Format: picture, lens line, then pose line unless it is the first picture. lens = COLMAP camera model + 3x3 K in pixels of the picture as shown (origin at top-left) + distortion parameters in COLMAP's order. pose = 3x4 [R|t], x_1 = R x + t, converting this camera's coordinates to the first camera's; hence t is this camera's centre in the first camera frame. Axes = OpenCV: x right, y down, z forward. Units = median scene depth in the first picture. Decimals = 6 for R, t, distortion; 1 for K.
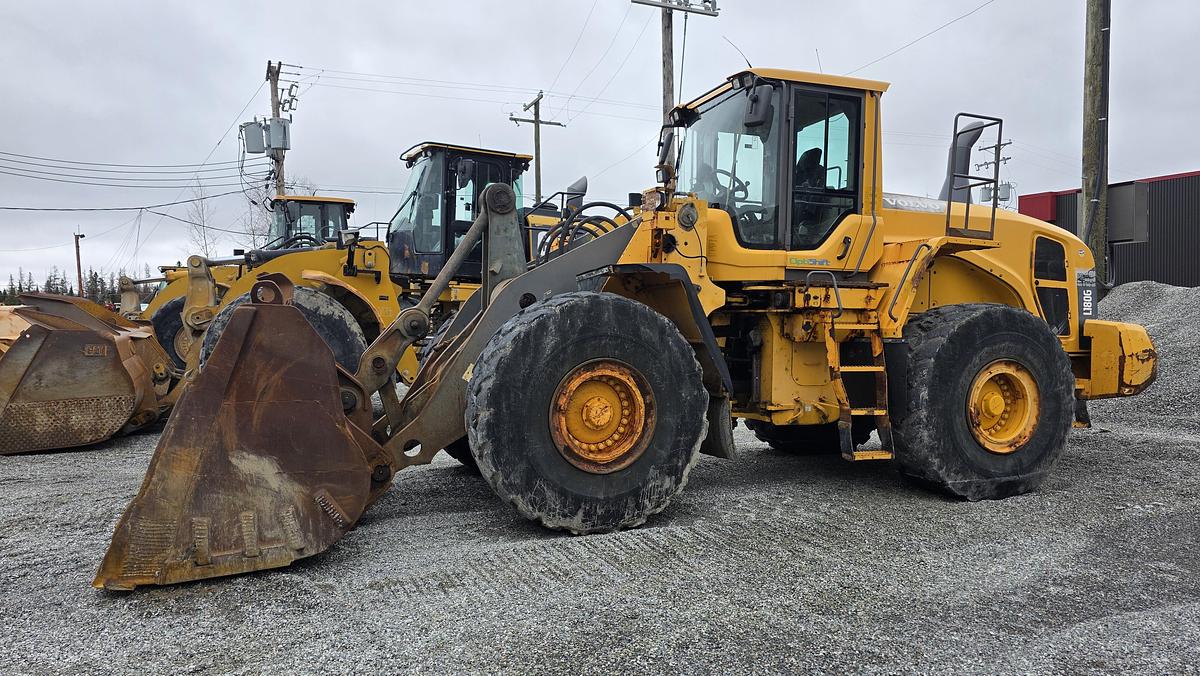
lens RADIAL K [[838.4, 0, 573.4], [0, 838.4, 350.6], [0, 0, 1]] dist [0.081474, -0.082361]
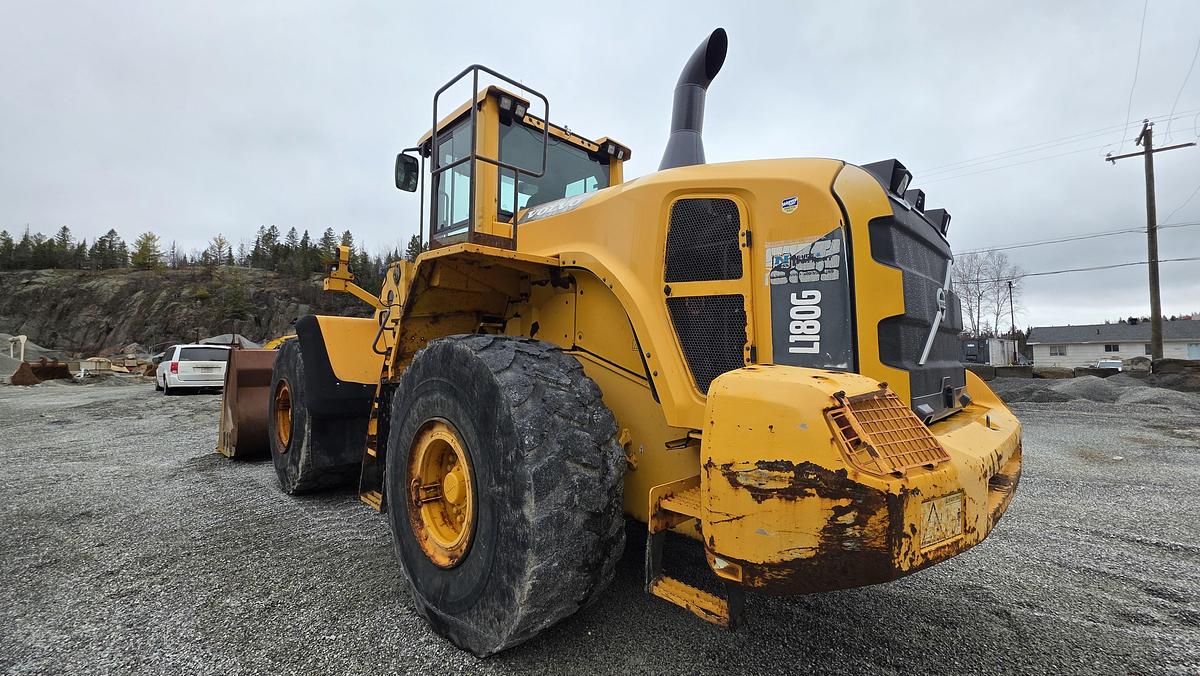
lens RADIAL K [[476.5, 0, 598.9], [0, 476.5, 341.3], [0, 0, 1]] dist [0.004878, -0.000255]
pose [[0.406464, -0.019424, -0.913460, 0.891039], [-0.038849, 0.998502, -0.038519, -0.040553], [0.912840, 0.051144, 0.405101, 0.954047]]
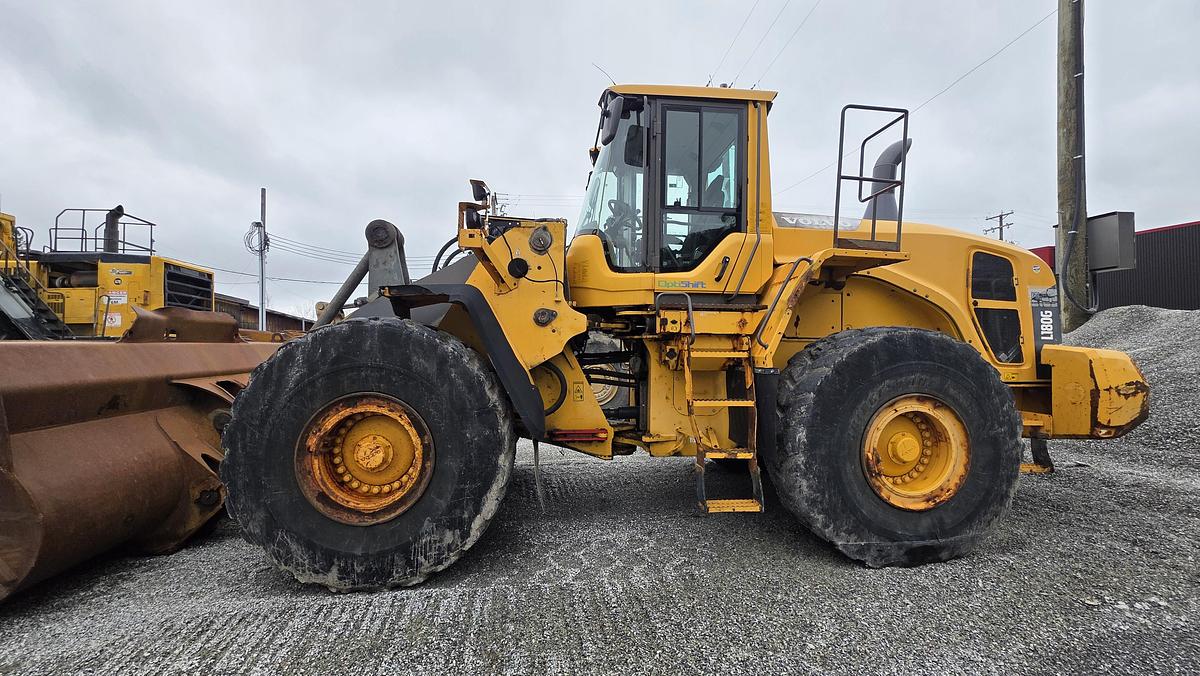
lens RADIAL K [[476.5, 0, 598.9], [0, 476.5, 341.3], [0, 0, 1]] dist [0.004878, -0.000255]
pose [[0.966738, -0.005124, -0.255716, 0.329487], [-0.004764, 0.999265, -0.038032, -0.021973], [0.255723, 0.037985, 0.966004, 0.475739]]
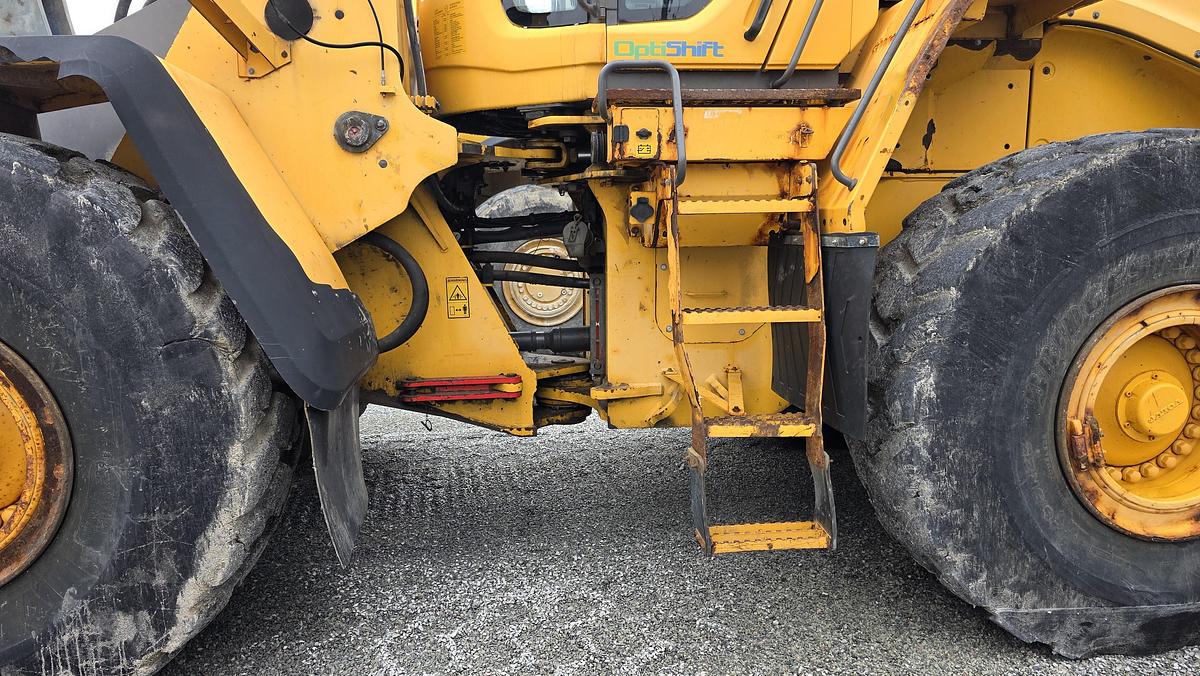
lens RADIAL K [[799.3, 0, 600.0], [0, 799.3, 338.0], [0, 0, 1]] dist [0.058962, -0.048321]
pose [[0.967967, 0.013198, -0.250732, 0.351628], [0.016257, 0.993227, 0.115044, -0.011545], [0.250552, -0.115435, 0.961196, 0.607098]]
